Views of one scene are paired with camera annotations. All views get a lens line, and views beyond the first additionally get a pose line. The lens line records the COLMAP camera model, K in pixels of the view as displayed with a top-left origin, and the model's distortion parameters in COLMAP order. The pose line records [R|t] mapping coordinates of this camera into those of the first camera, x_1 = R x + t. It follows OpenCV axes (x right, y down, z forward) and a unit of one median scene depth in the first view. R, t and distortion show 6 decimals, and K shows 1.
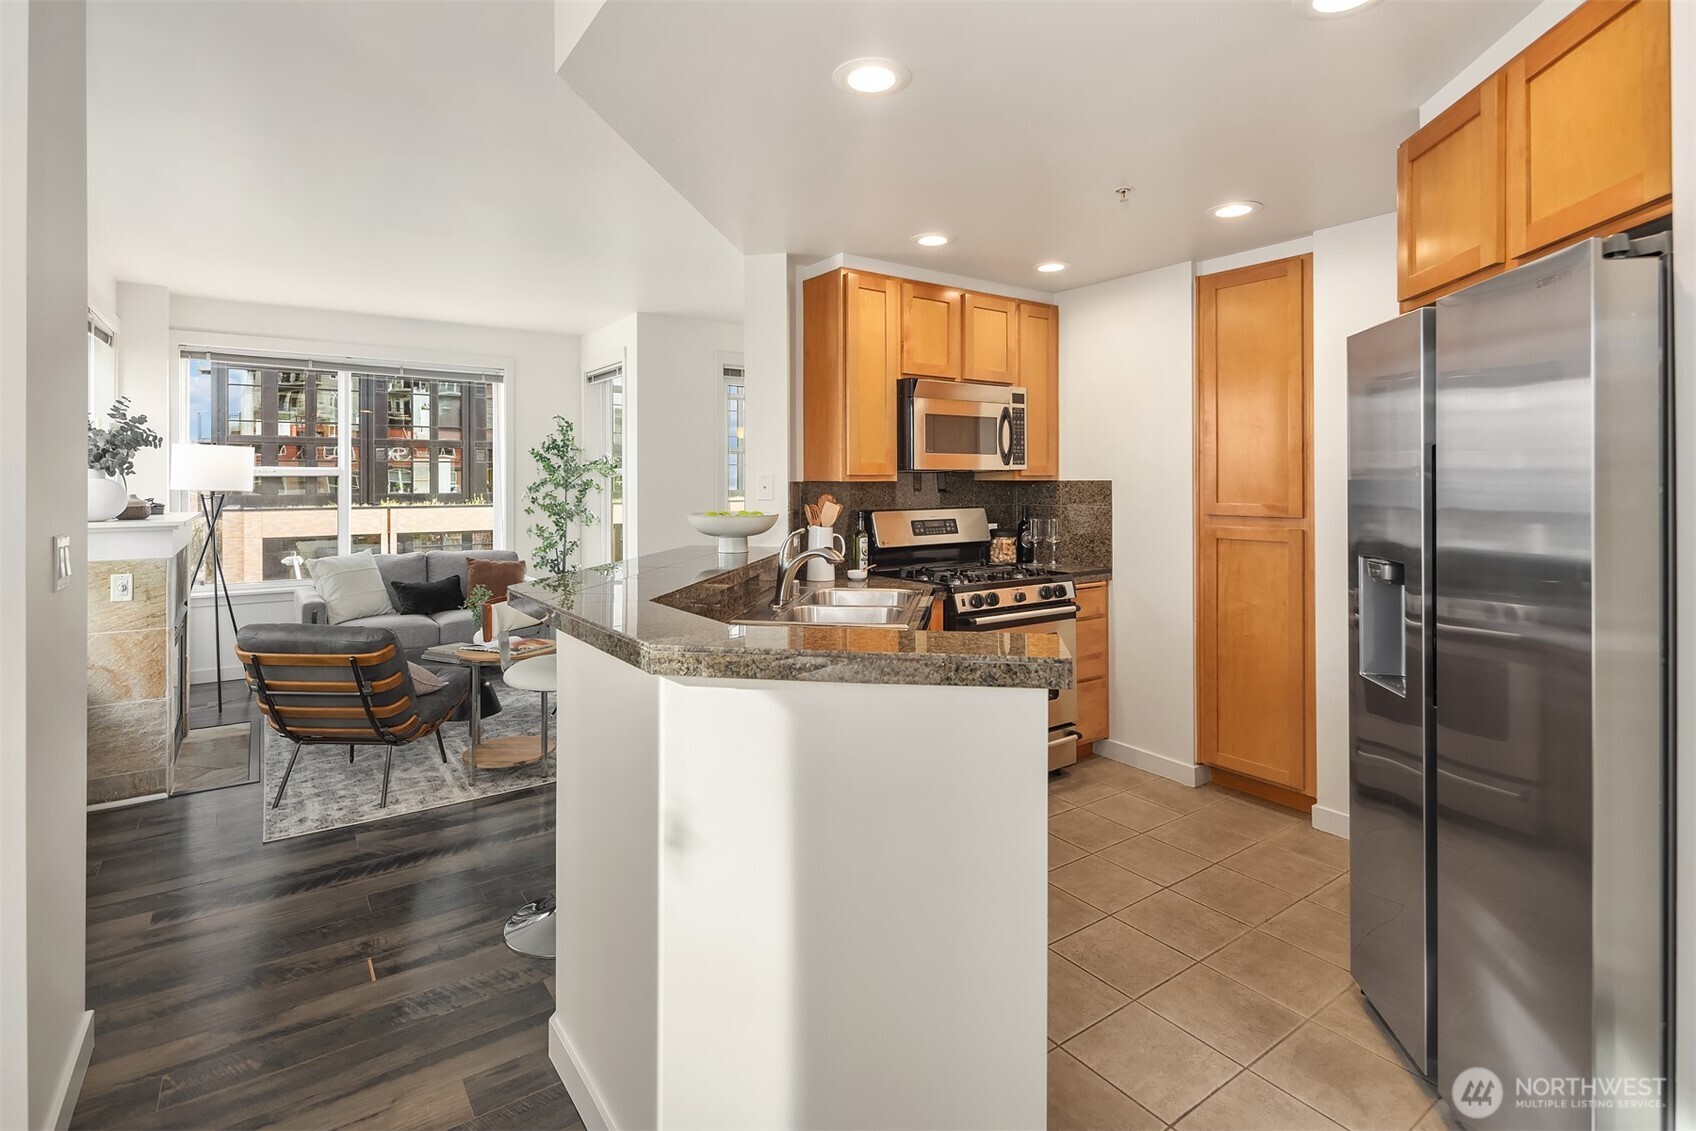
lens RADIAL K [[819.4, 0, 840.2], [0, 819.4, 484.3], [0, 0, 1]] dist [0.007558, -0.003214]
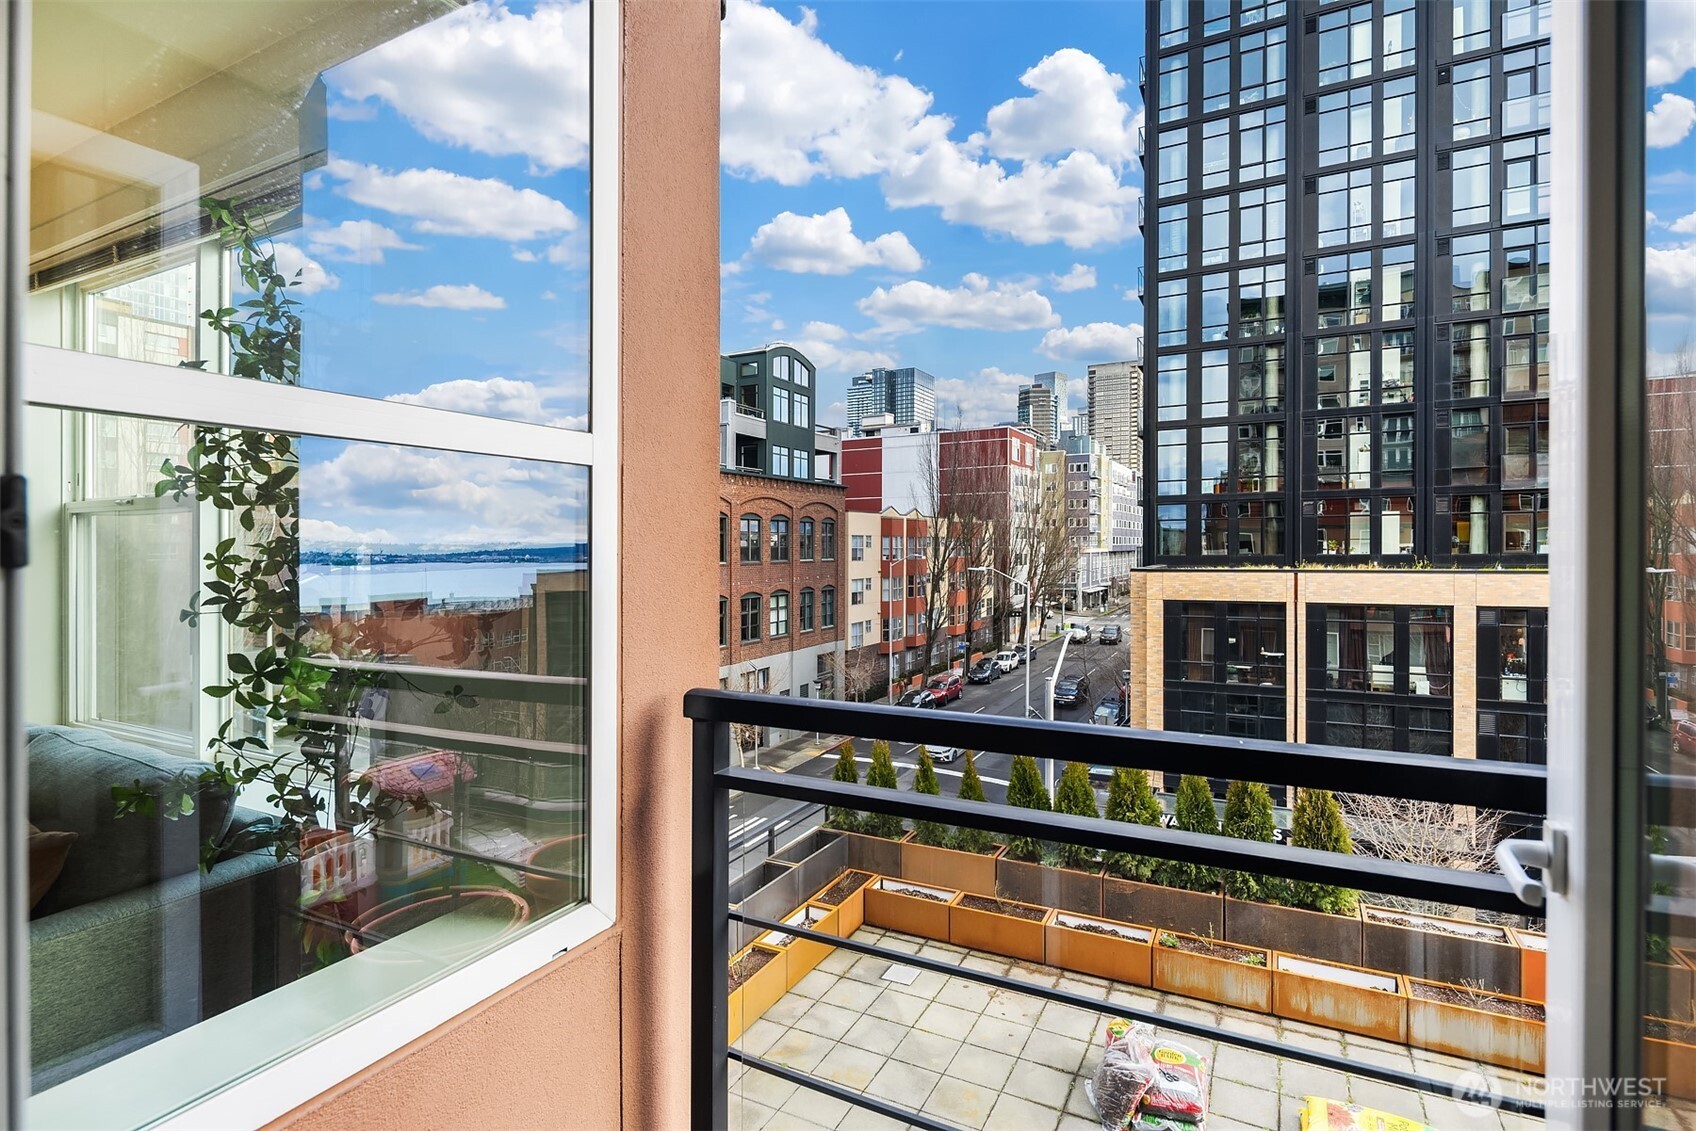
lens RADIAL K [[819.4, 0, 845.2], [0, 819.4, 550.9], [0, 0, 1]] dist [0.007558, -0.003214]
pose [[0.450705, 0.001938, -0.892671, -0.095282], [0.004170, 0.999982, 0.004277, 0.017369], [0.892663, -0.005650, 0.450689, 1.719273]]
